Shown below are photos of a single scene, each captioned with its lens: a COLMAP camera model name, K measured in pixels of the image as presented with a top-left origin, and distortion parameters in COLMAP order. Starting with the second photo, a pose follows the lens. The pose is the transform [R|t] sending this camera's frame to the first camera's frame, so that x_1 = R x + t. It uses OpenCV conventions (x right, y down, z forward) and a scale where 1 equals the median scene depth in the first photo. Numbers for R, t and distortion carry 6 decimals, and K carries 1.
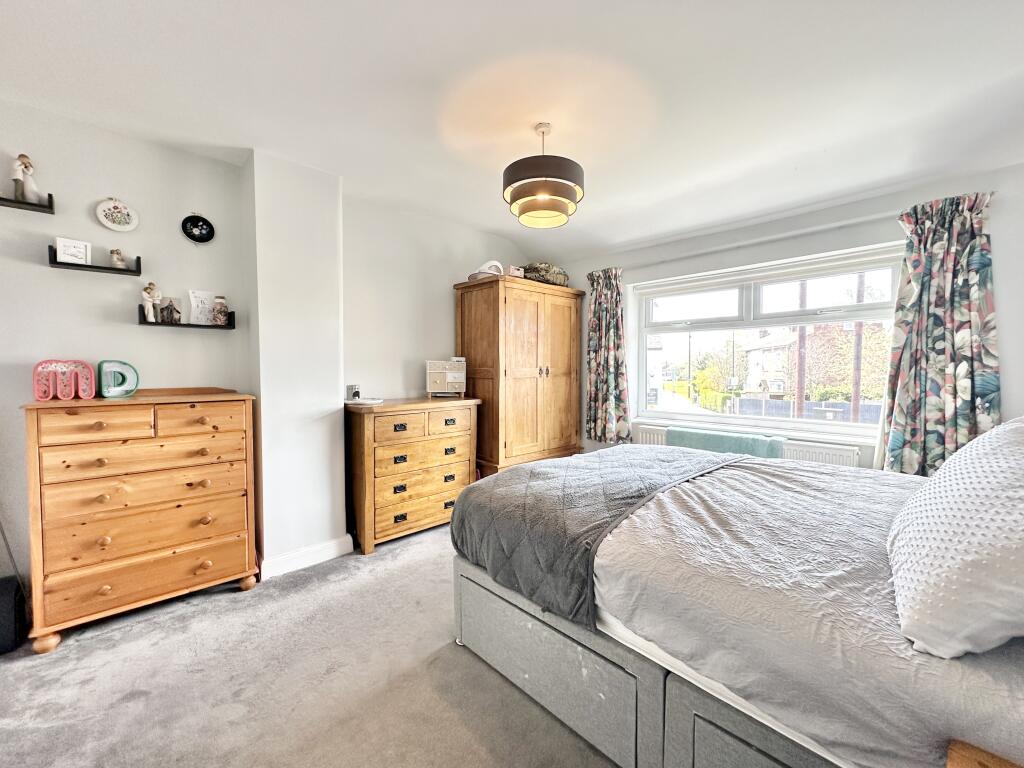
lens RADIAL K [[421.0, 0, 501.9], [0, 421.0, 383.4], [0, 0, 1]] dist [-0.001213, 0.000050]
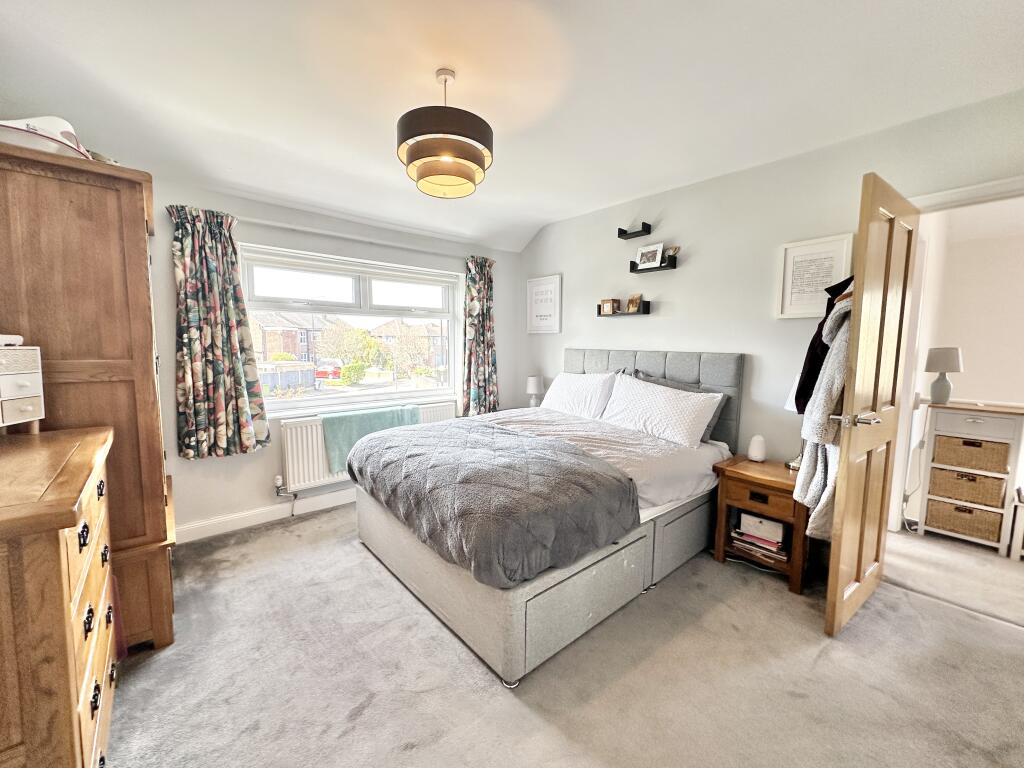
lens RADIAL K [[421.0, 0, 501.9], [0, 421.0, 383.4], [0, 0, 1]] dist [-0.001213, 0.000050]
pose [[0.034232, -0.093762, 0.995006, -0.570741], [0.027972, 0.995289, 0.092827, -0.047369], [-0.999022, 0.024655, 0.036693, 0.622137]]
